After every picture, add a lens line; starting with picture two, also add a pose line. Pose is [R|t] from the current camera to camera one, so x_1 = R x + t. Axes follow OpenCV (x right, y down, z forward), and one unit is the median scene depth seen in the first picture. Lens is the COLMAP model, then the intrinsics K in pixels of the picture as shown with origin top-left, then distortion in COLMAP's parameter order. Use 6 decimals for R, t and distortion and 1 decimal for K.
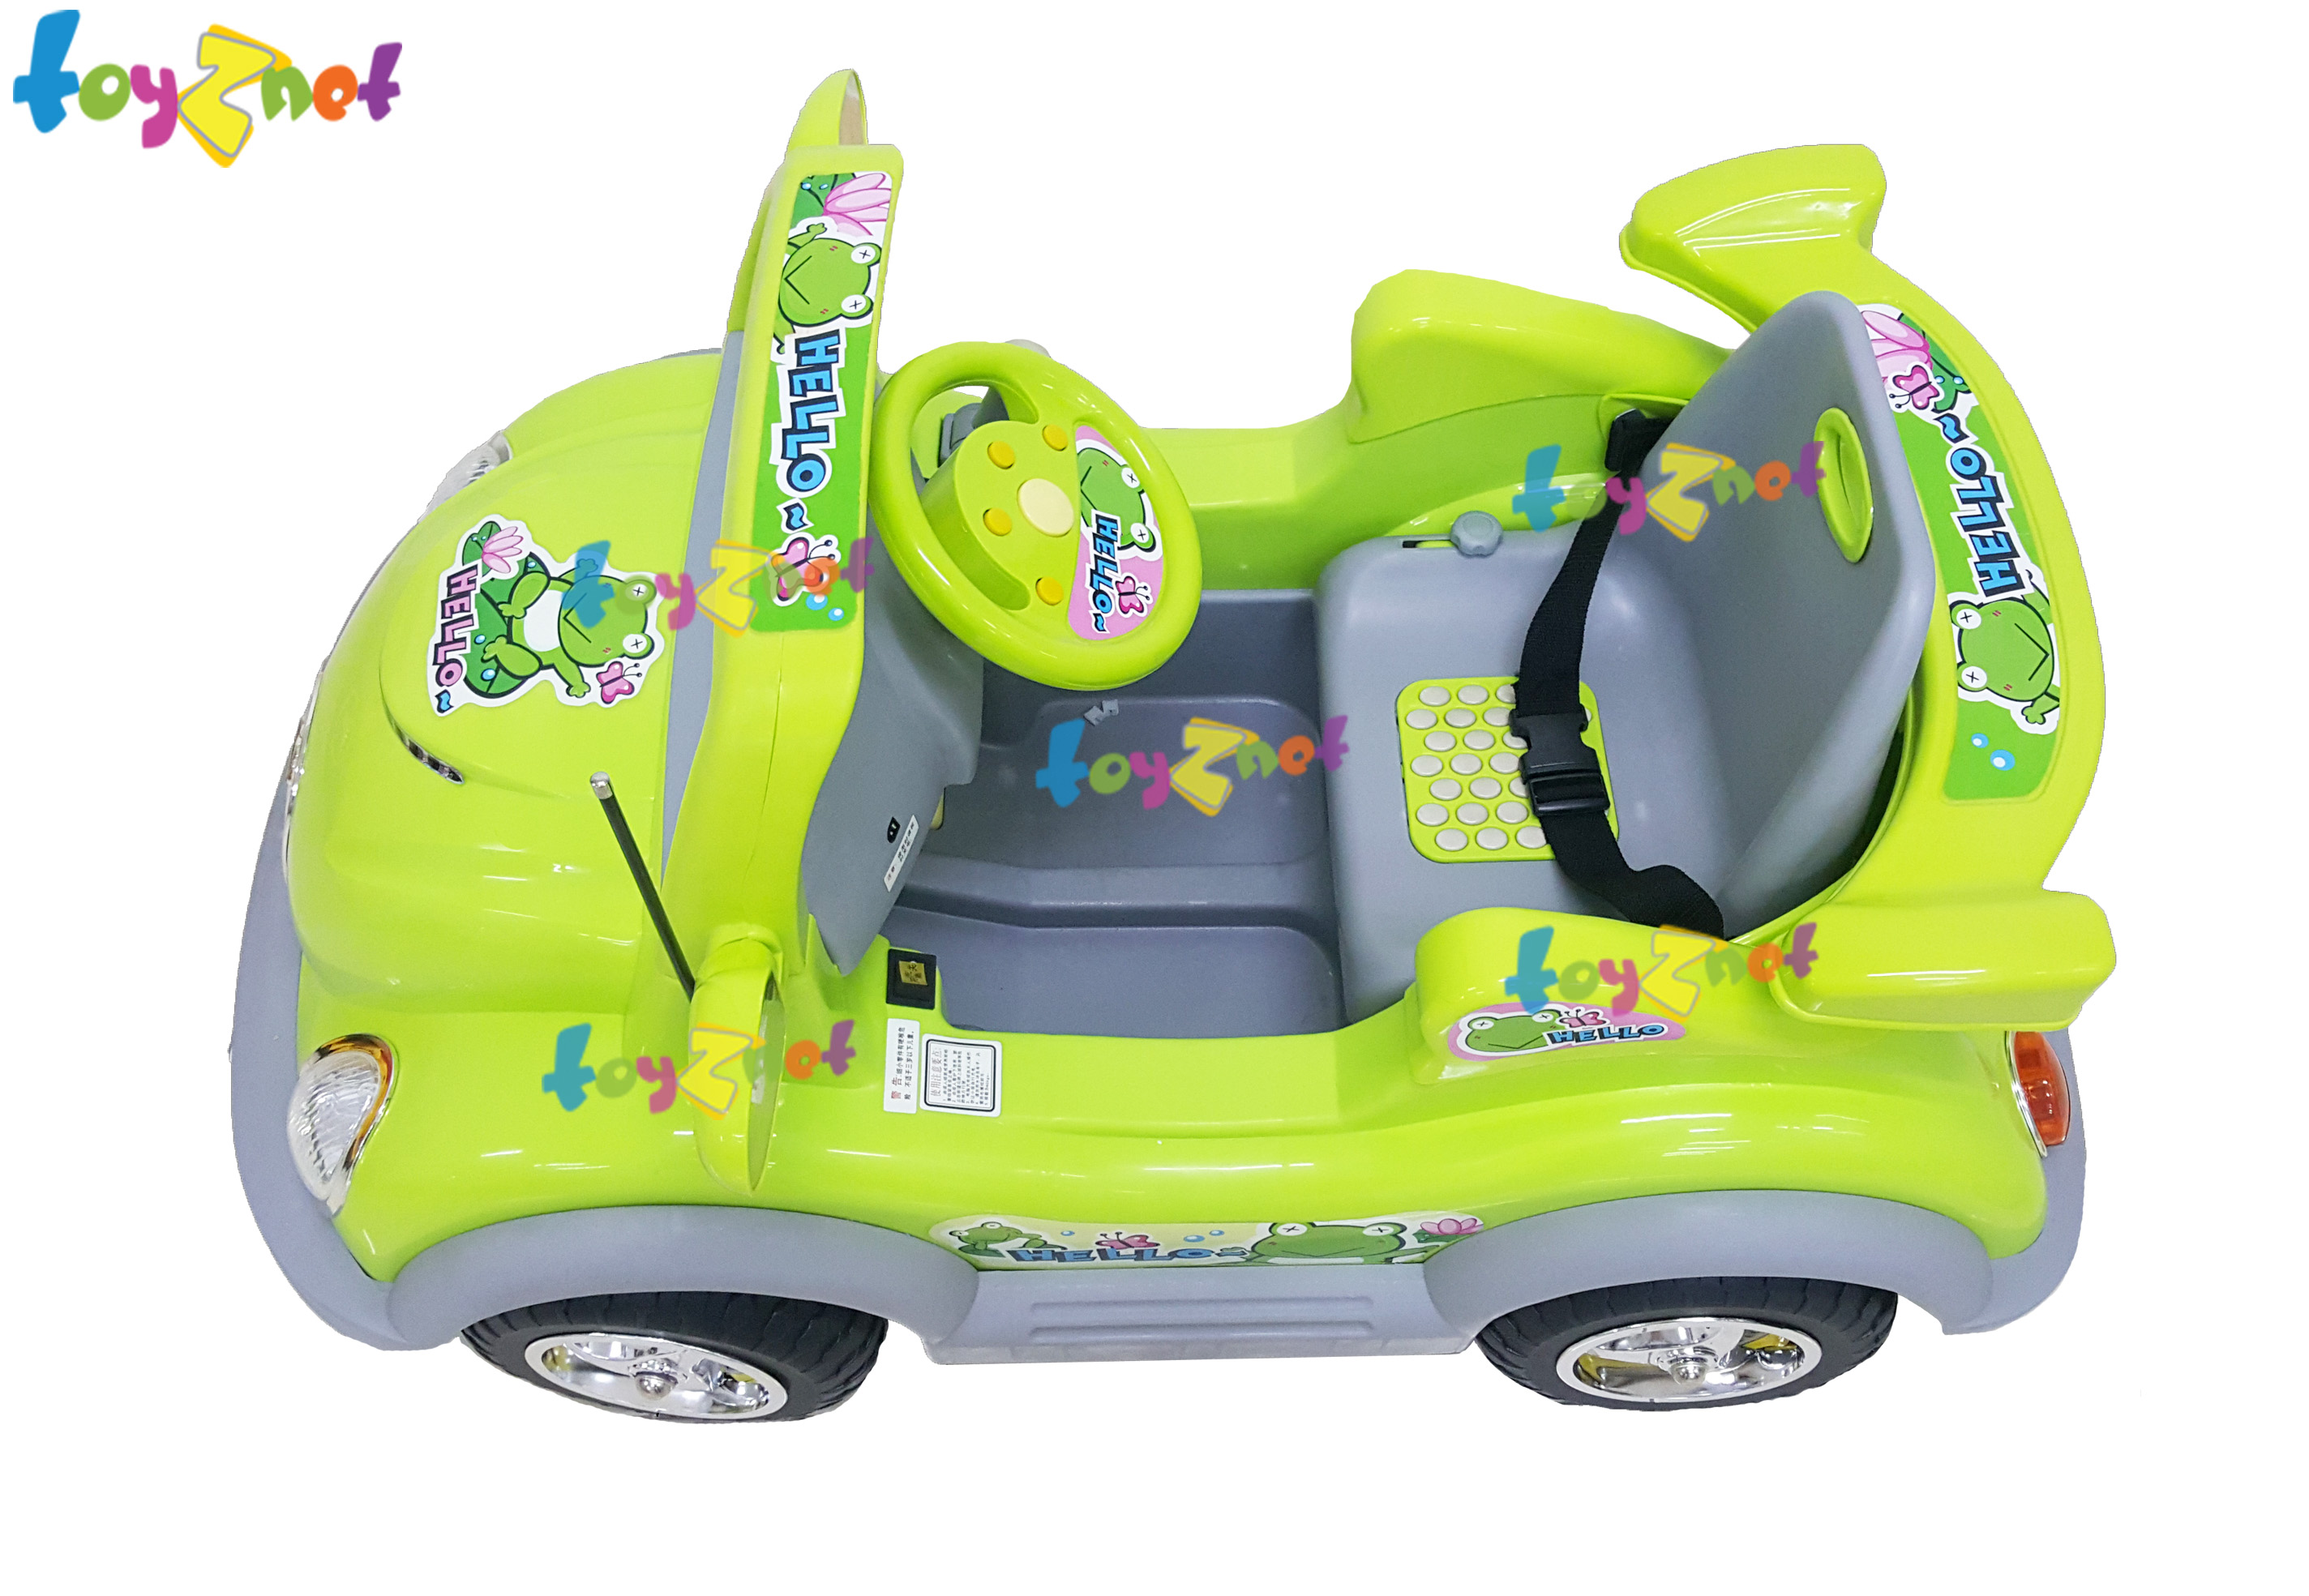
lens RADIAL K [[1970.9, 0, 1100.5], [0, 1970.9, 799.4], [0, 0, 1]] dist [0.139952, -0.000209]
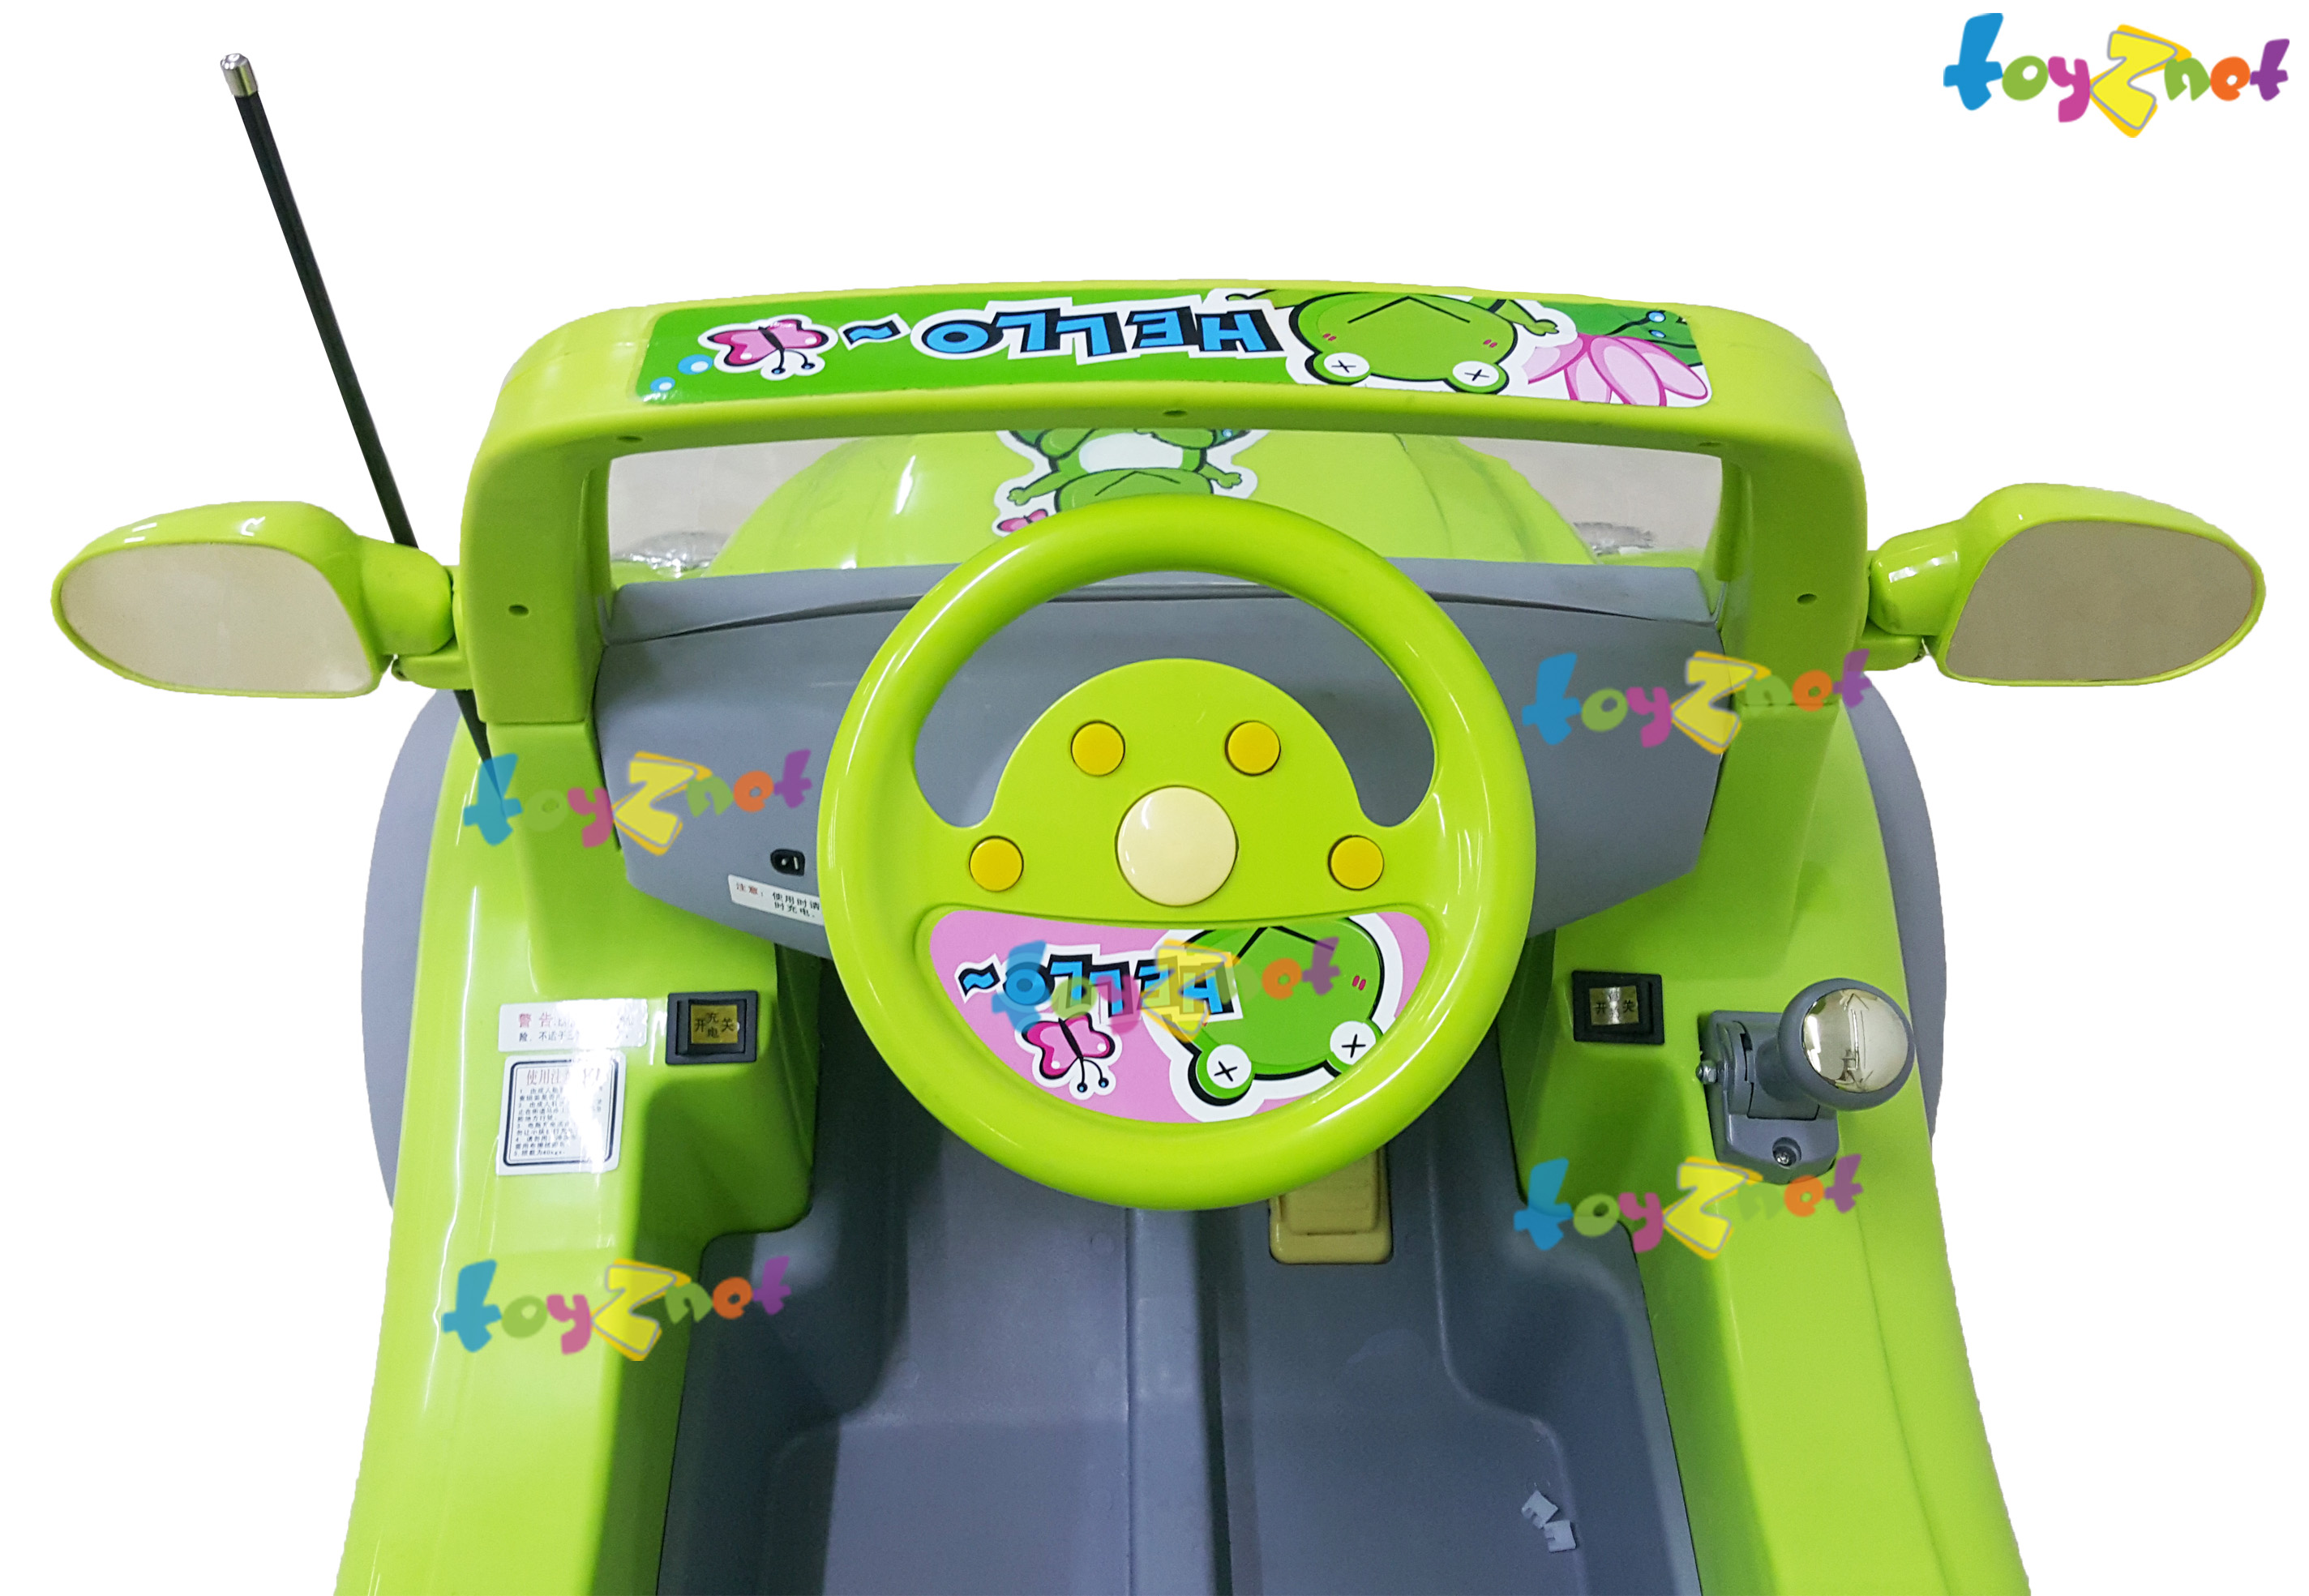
lens RADIAL K [[1970.9, 0, 1100.5], [0, 1970.9, 799.4], [0, 0, 1]] dist [0.139952, -0.000209]
pose [[0.021561, 0.772040, -0.635208, 0.327989], [-0.855341, 0.343192, 0.388086, -0.369331], [0.517616, 0.534952, 0.667757, 0.665550]]
